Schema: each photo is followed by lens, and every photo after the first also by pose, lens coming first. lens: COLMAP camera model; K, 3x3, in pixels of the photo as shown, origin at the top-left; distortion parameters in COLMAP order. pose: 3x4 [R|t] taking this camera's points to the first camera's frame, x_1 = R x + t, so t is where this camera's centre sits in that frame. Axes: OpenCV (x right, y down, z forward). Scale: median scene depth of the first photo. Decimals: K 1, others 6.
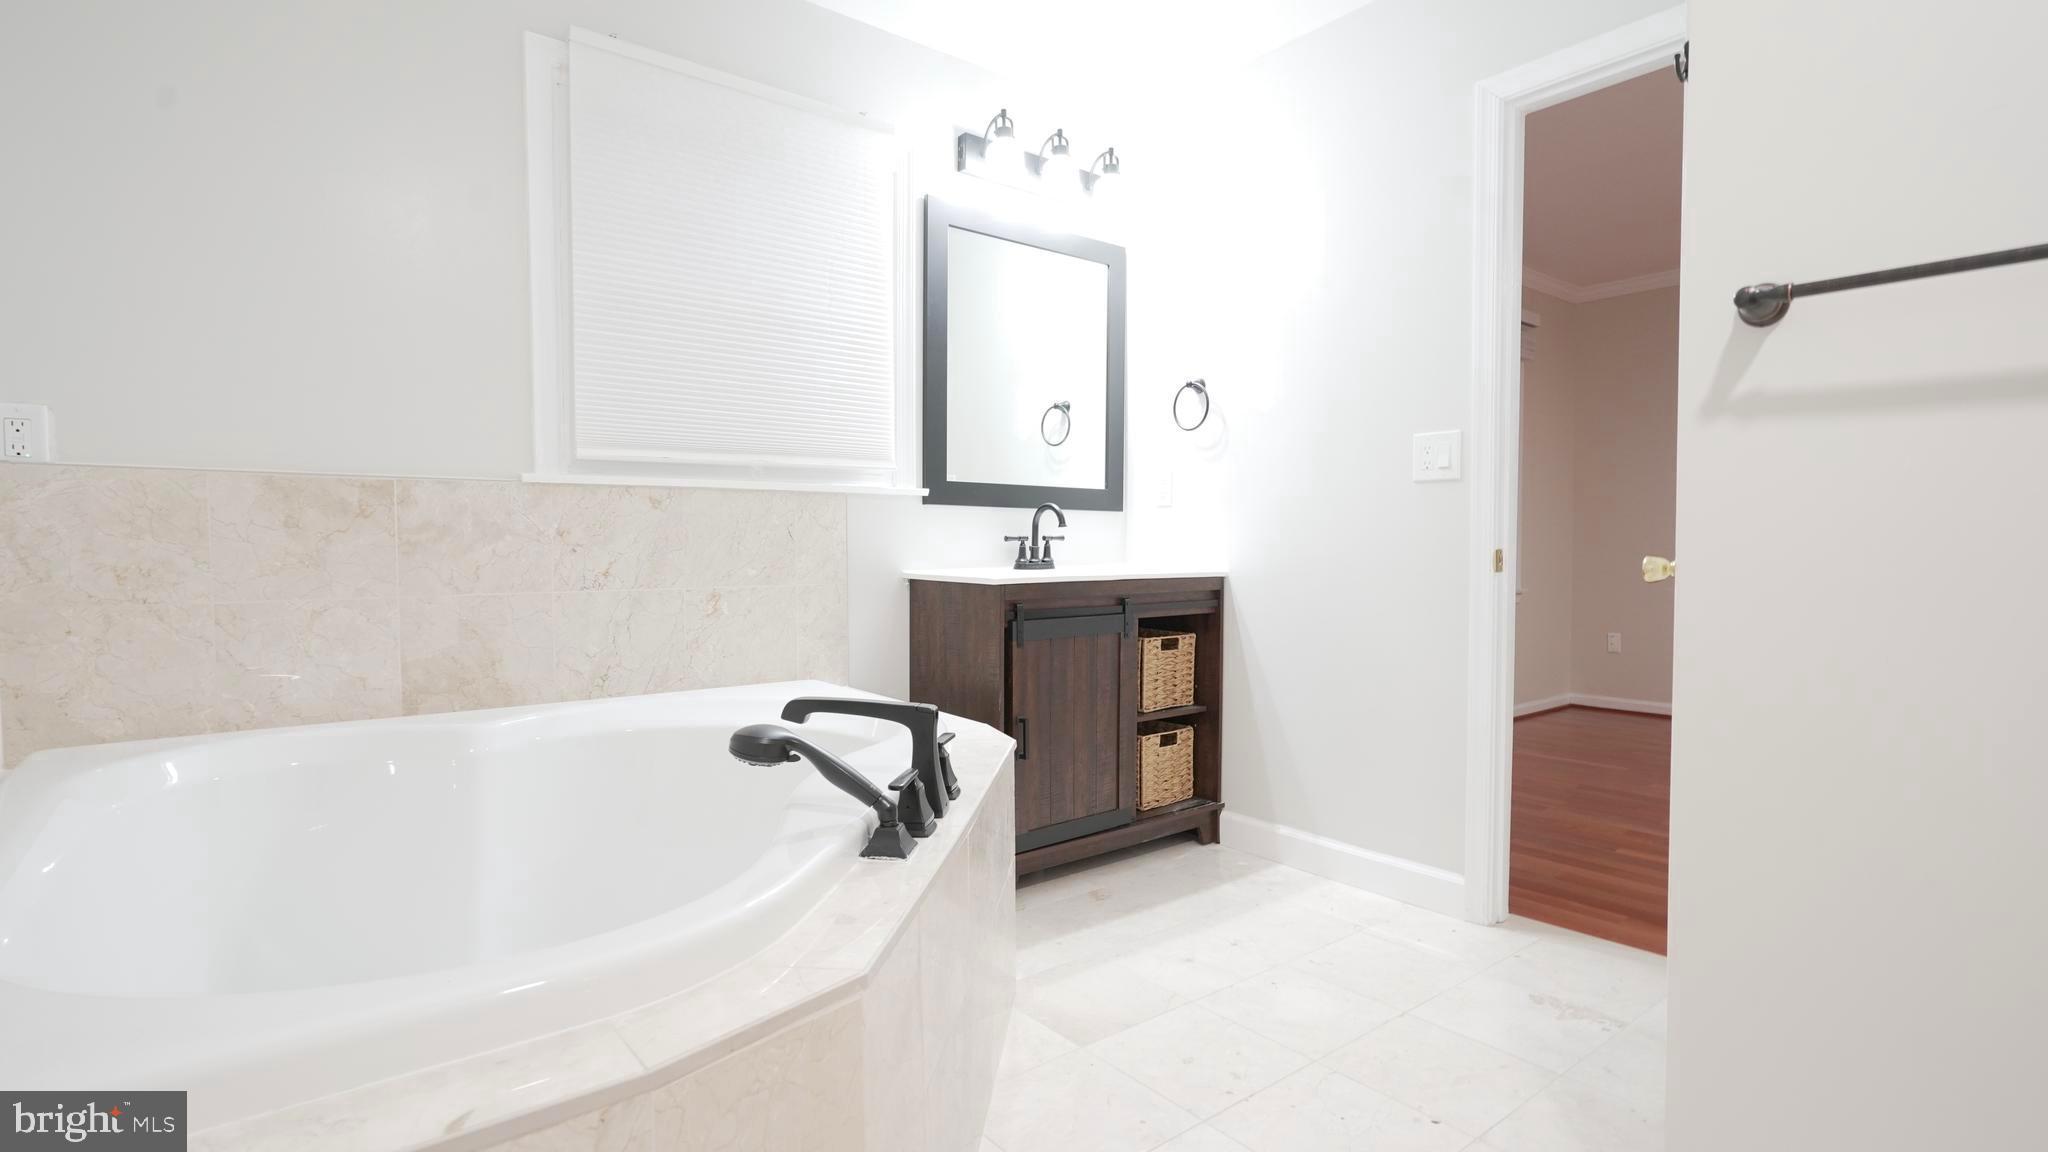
lens RADIAL K [[972.7, 0, 1024.0], [0, 972.7, 576.0], [0, 0, 1]] dist [-0.014608, 0.008191]
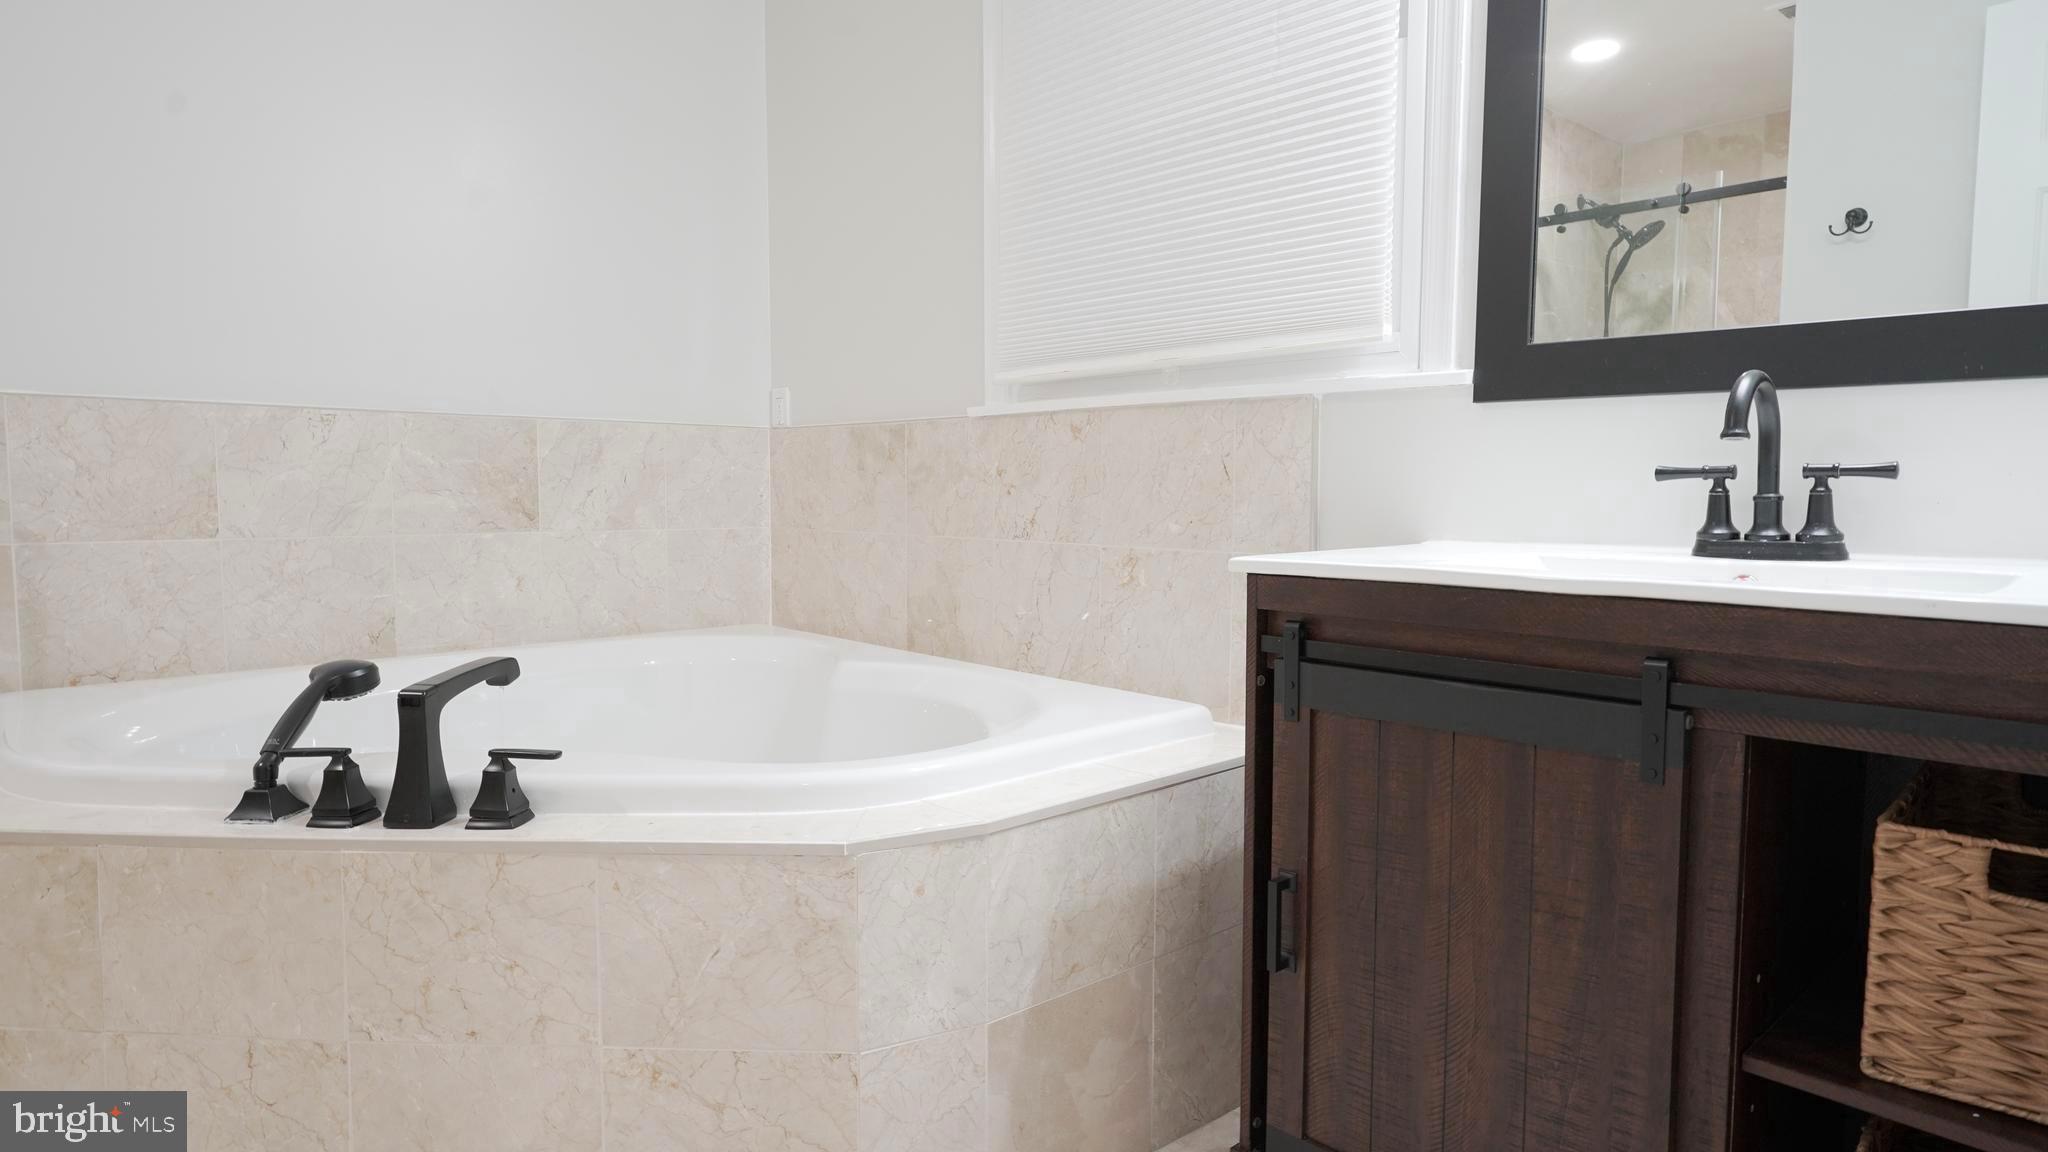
lens RADIAL K [[1134.9, 0, 1024.0], [0, 1134.9, 576.0], [0, 0, 1]] dist [-0.002086, -0.000110]
pose [[0.101095, 0.081992, -0.991492, 0.508147], [-0.034827, 0.996279, 0.078837, -0.030312], [0.994267, 0.026561, 0.103574, 0.855084]]
